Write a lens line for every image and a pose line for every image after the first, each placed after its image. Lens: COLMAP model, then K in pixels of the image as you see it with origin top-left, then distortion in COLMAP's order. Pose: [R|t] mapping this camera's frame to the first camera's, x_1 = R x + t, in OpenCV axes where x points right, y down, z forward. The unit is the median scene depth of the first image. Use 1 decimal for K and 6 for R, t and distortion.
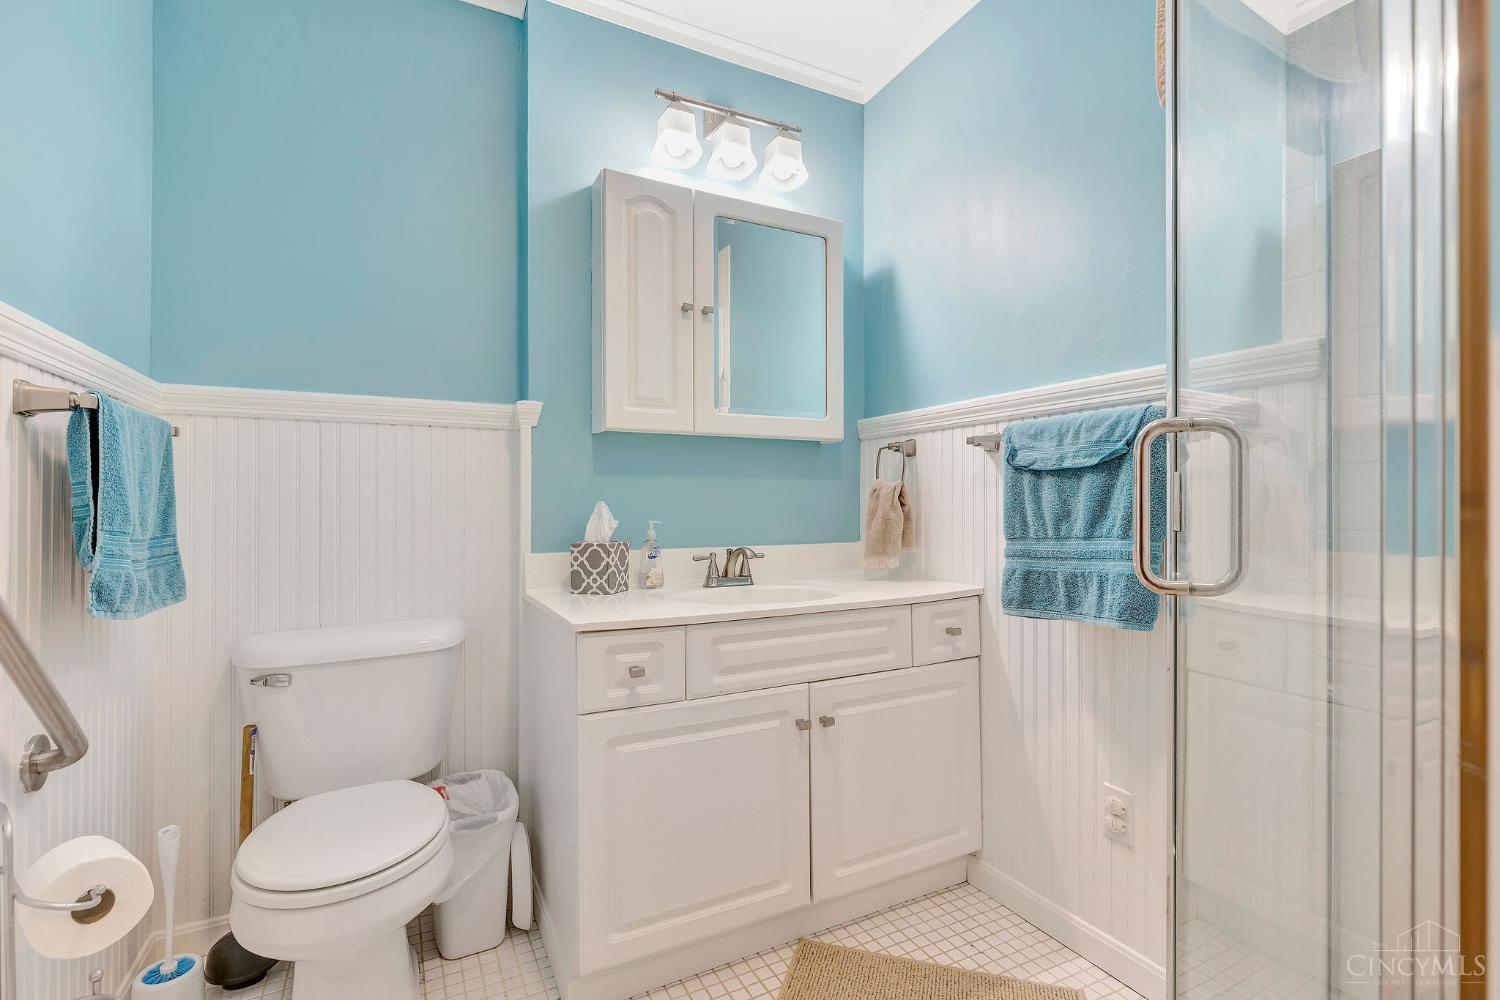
lens RADIAL K [[697.1, 0, 752.2], [0, 697.1, 502.8], [0, 0, 1]] dist [-0.004138, -0.000672]
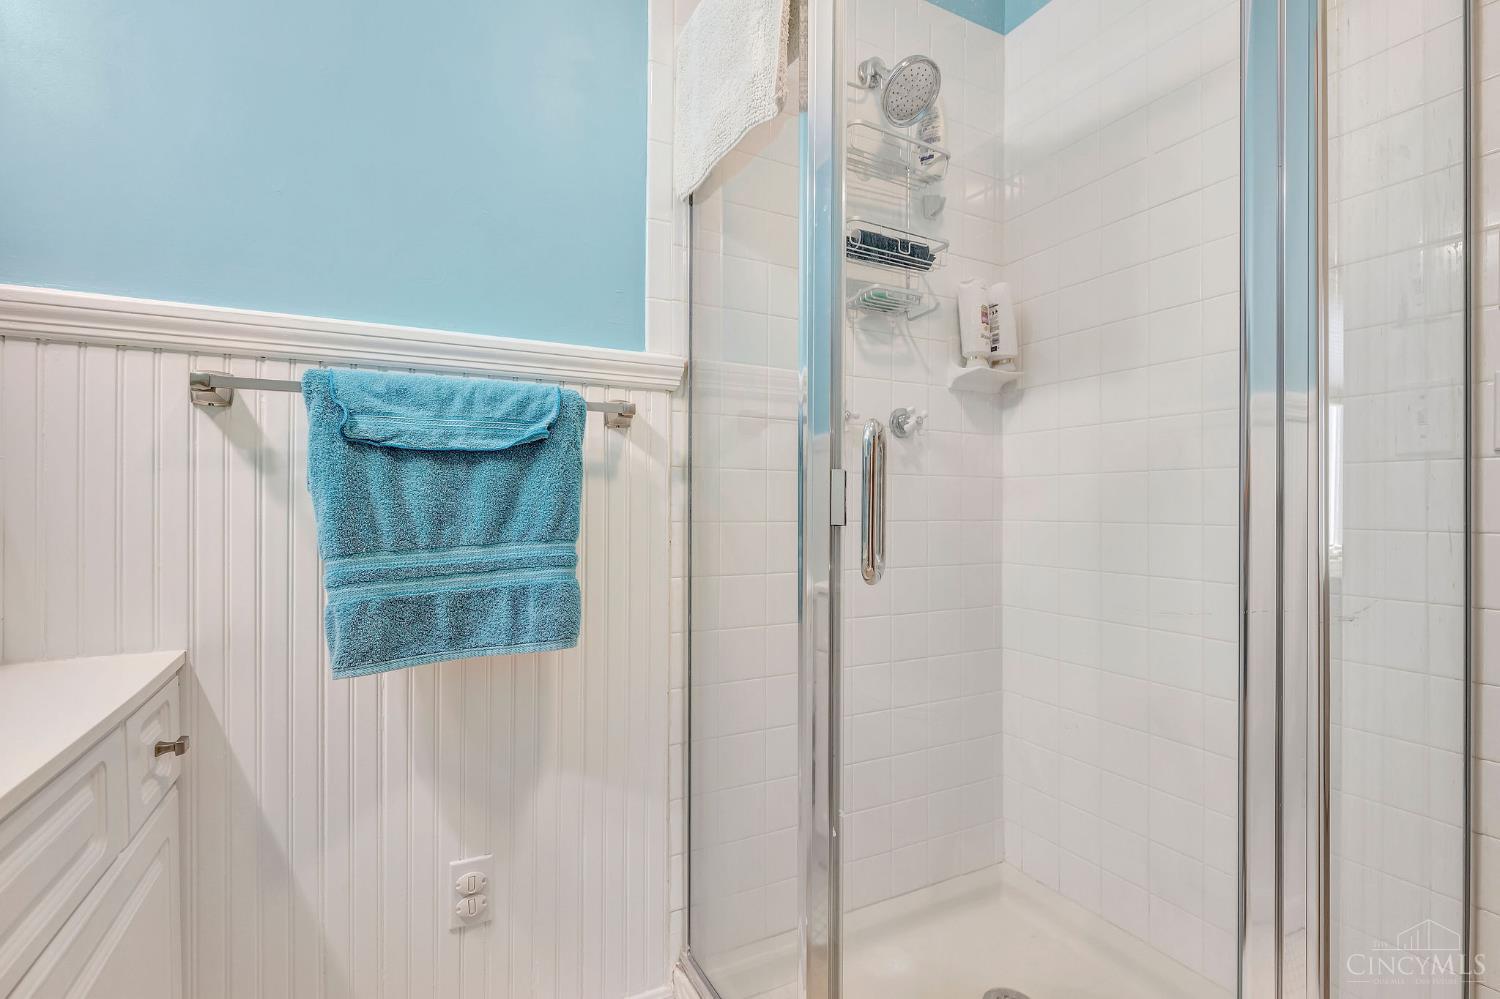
lens RADIAL K [[697.1, 0, 751.9], [0, 697.1, 499.8], [0, 0, 1]] dist [-0.004138, -0.000672]
pose [[-0.008053, 0.007909, 0.999936, -0.274102], [-0.002880, 0.999964, -0.007932, 0.007193], [-0.999963, -0.002944, -0.008030, 0.694672]]
